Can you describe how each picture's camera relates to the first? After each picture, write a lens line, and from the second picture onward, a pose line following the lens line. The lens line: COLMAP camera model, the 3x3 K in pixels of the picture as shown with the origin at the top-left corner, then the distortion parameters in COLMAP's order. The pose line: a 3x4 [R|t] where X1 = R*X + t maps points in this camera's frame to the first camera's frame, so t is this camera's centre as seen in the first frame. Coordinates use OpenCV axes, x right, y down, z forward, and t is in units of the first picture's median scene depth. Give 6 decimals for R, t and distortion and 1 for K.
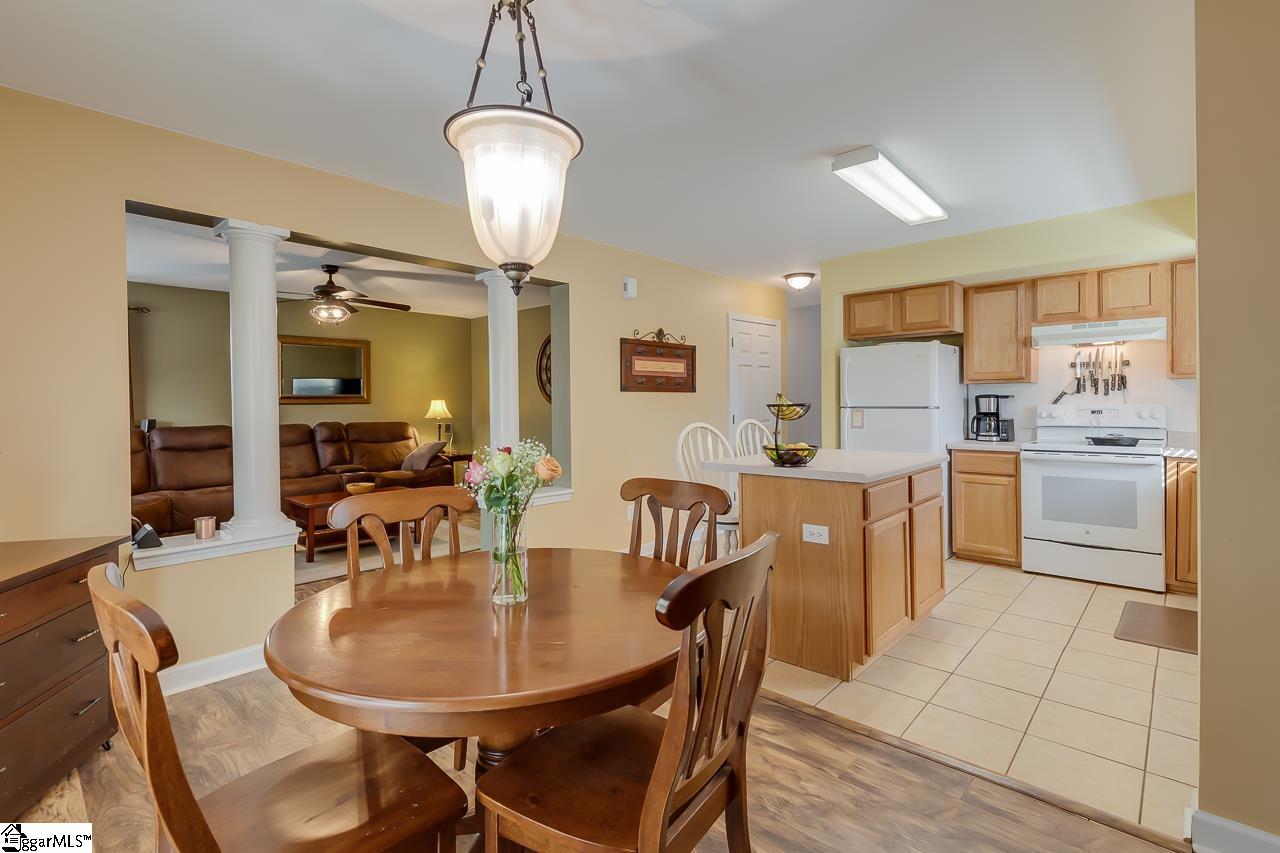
lens RADIAL K [[582.9, 0, 661.7], [0, 582.9, 397.5], [0, 0, 1]] dist [0.011131, -0.001534]
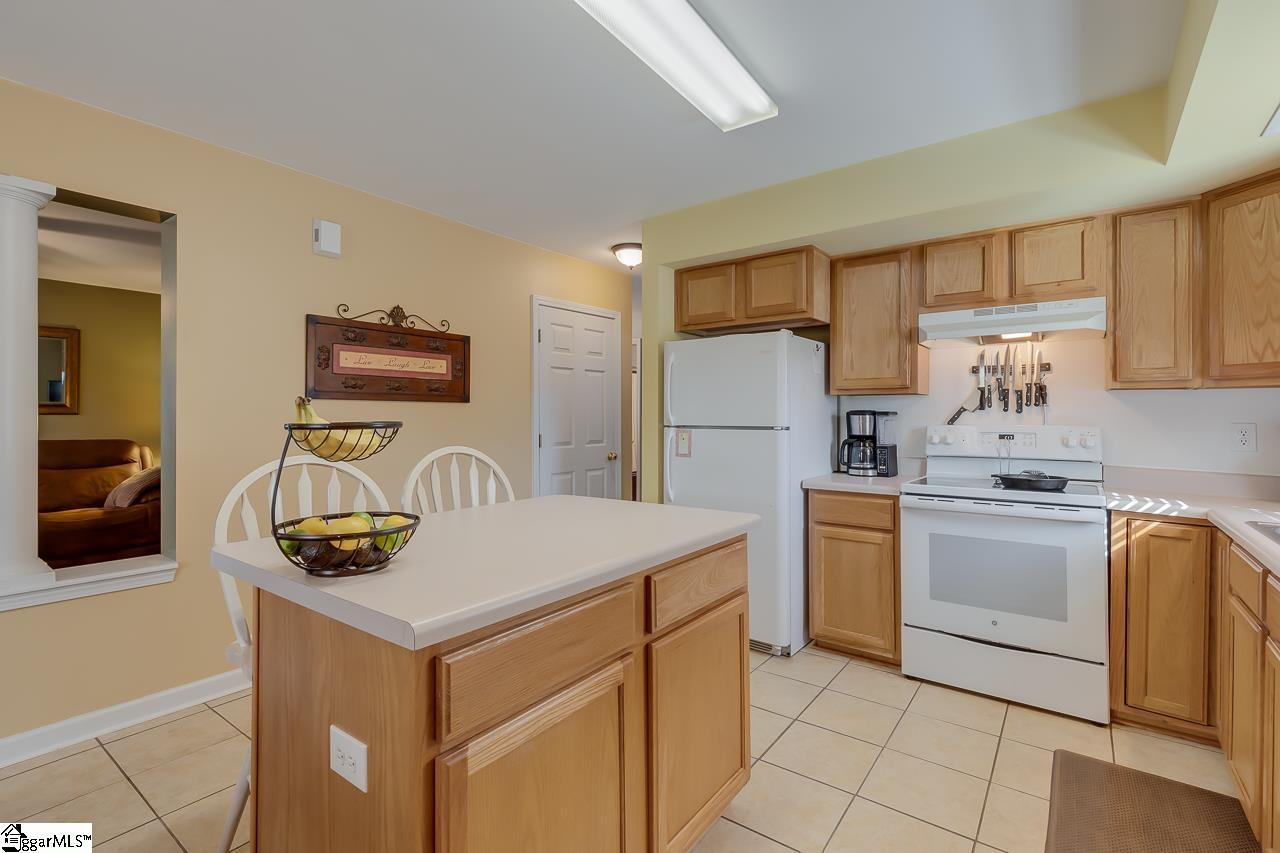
lens RADIAL K [[582.9, 0, 643.9], [0, 582.9, 404.1], [0, 0, 1]] dist [0.011131, -0.001534]
pose [[0.995583, 0.012689, 0.093022, 0.249578], [-0.011395, 0.999831, -0.014430, 0.000719], [-0.093189, 0.013306, 0.995560, 0.349110]]
